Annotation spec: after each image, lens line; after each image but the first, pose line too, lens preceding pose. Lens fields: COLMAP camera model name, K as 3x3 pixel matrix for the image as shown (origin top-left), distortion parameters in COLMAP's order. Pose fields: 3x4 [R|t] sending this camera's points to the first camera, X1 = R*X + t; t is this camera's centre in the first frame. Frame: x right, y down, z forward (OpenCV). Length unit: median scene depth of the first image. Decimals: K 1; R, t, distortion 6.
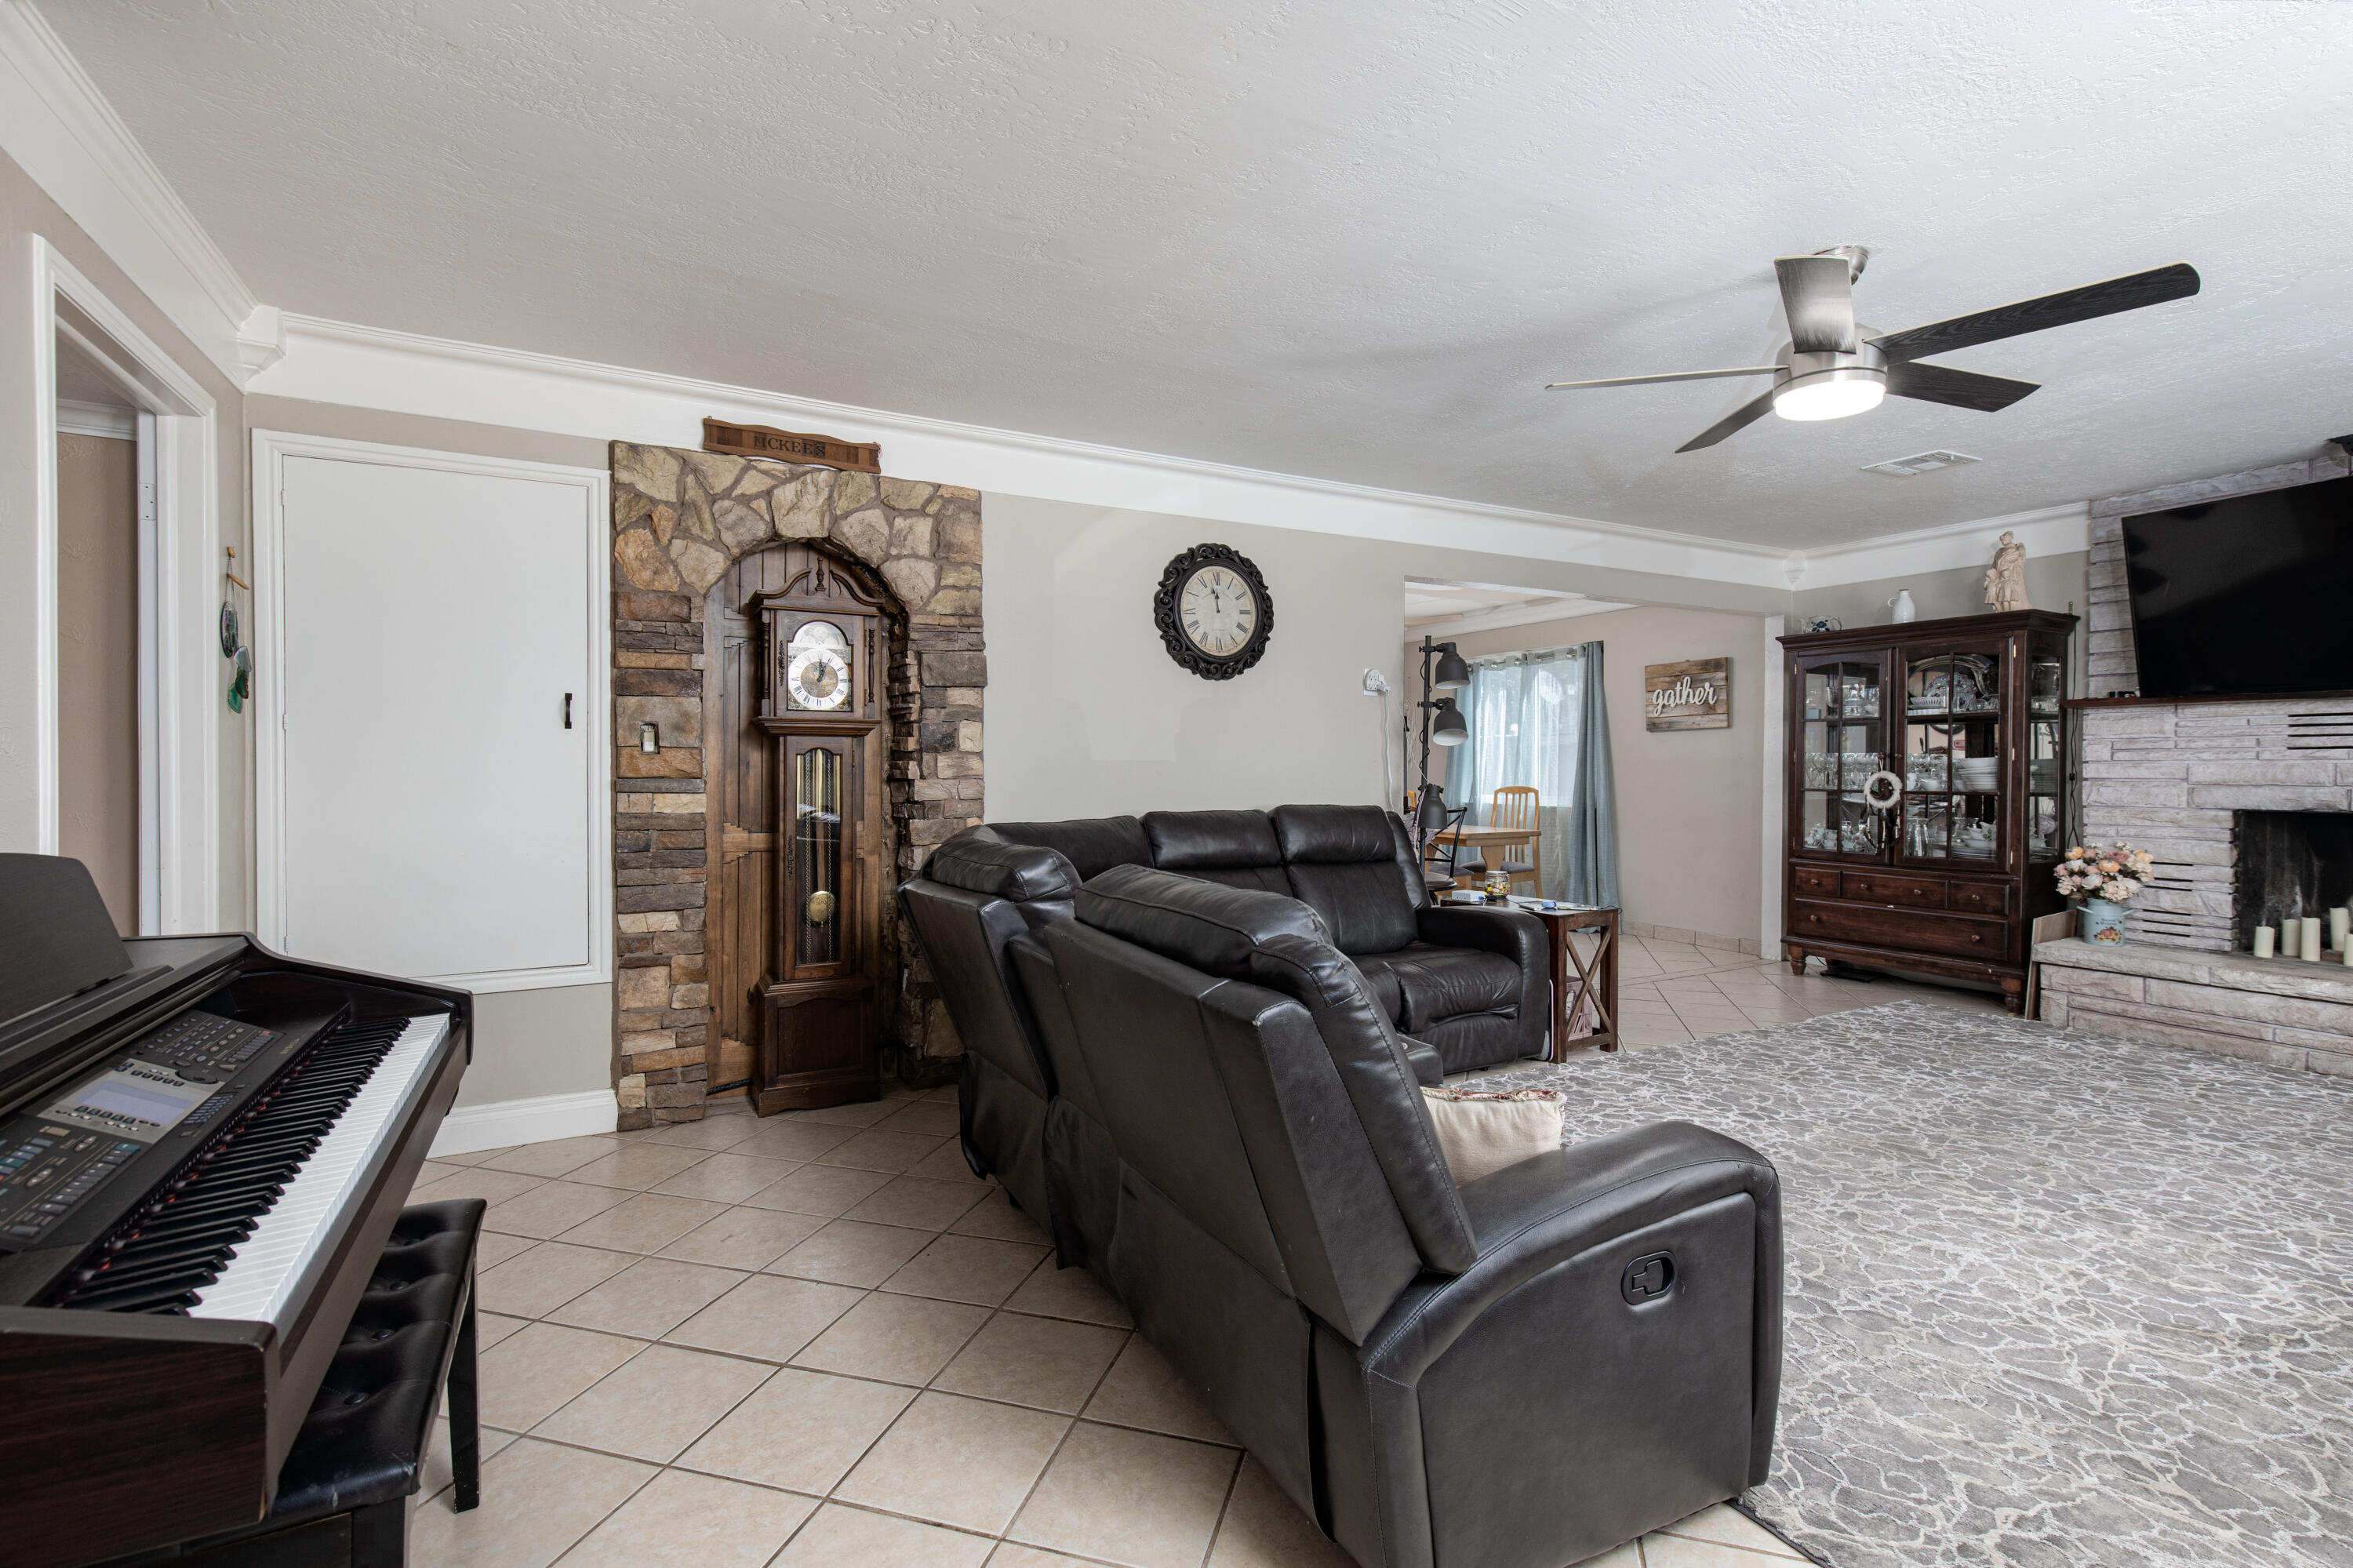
lens RADIAL K [[1059.0, 0, 1176.5], [0, 1059.0, 784.0], [0, 0, 1]] dist [0.004120, 0.001038]
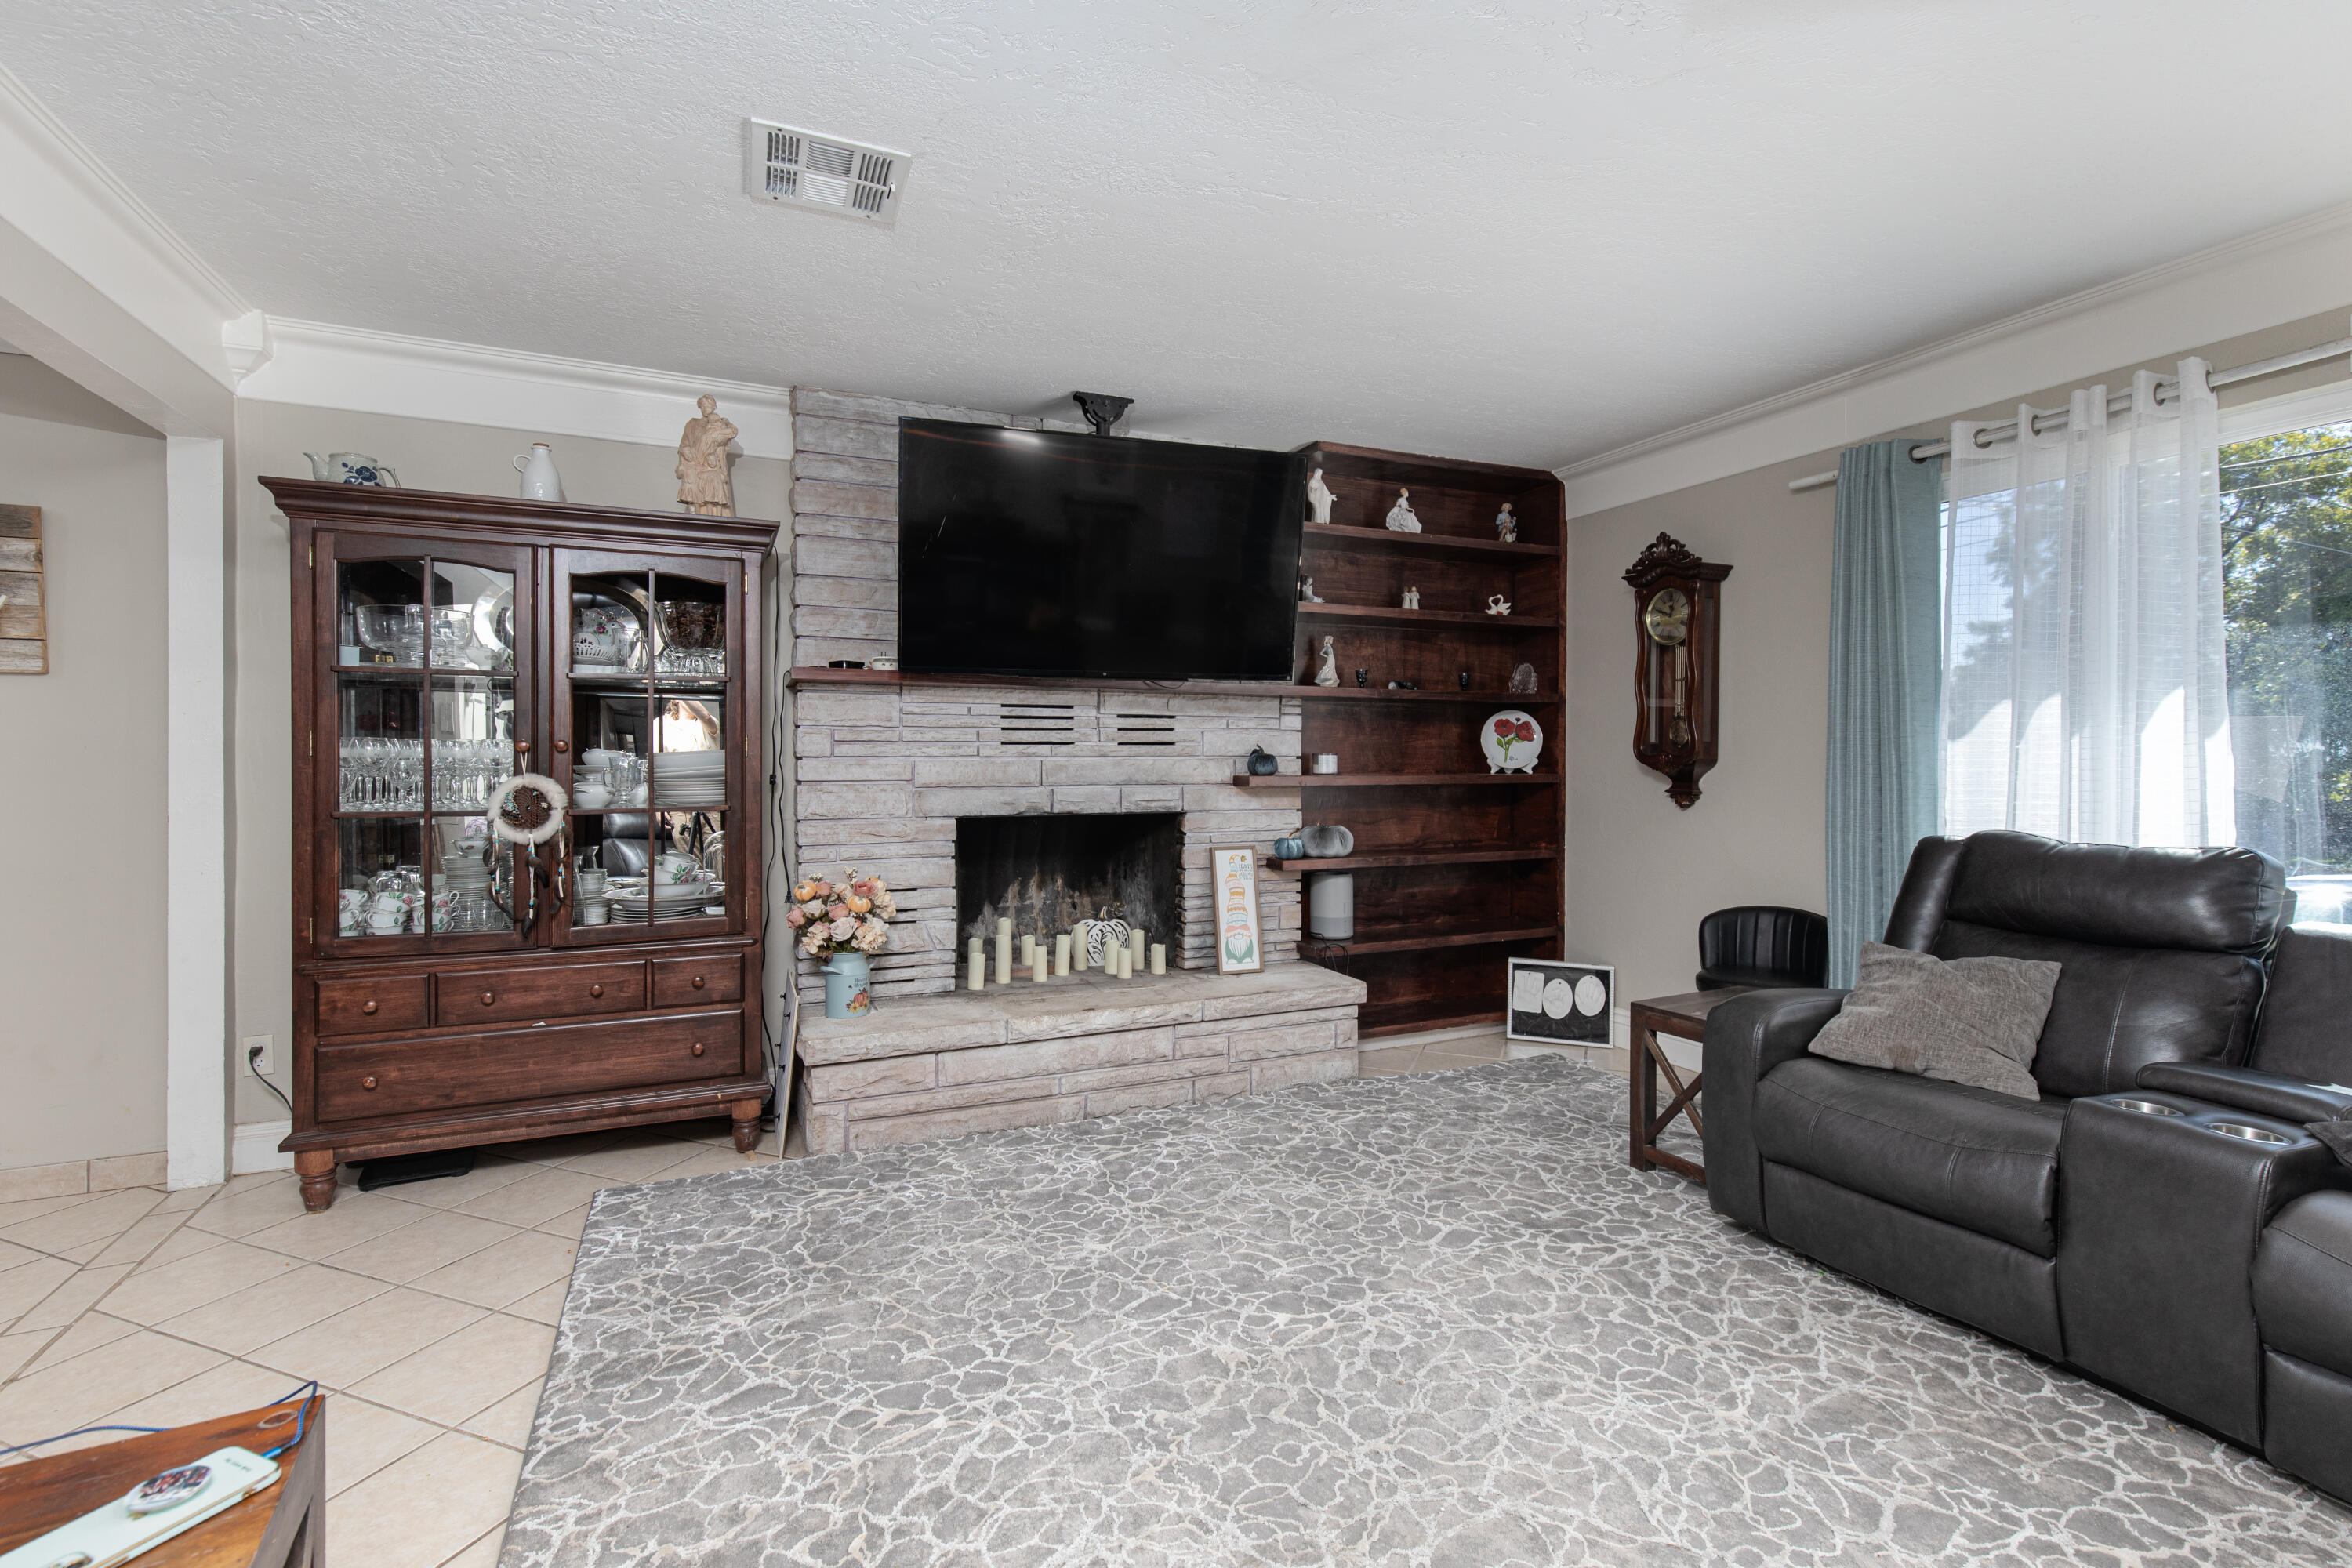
lens RADIAL K [[1055.7, 0, 1178.9], [0, 1055.7, 764.6], [0, 0, 1]] dist [0.000561, -0.000078]
pose [[0.073083, -0.005017, 0.997313, 0.185843], [0.015402, 0.999874, 0.003902, -0.015835], [-0.997207, 0.015075, 0.073151, 0.731255]]
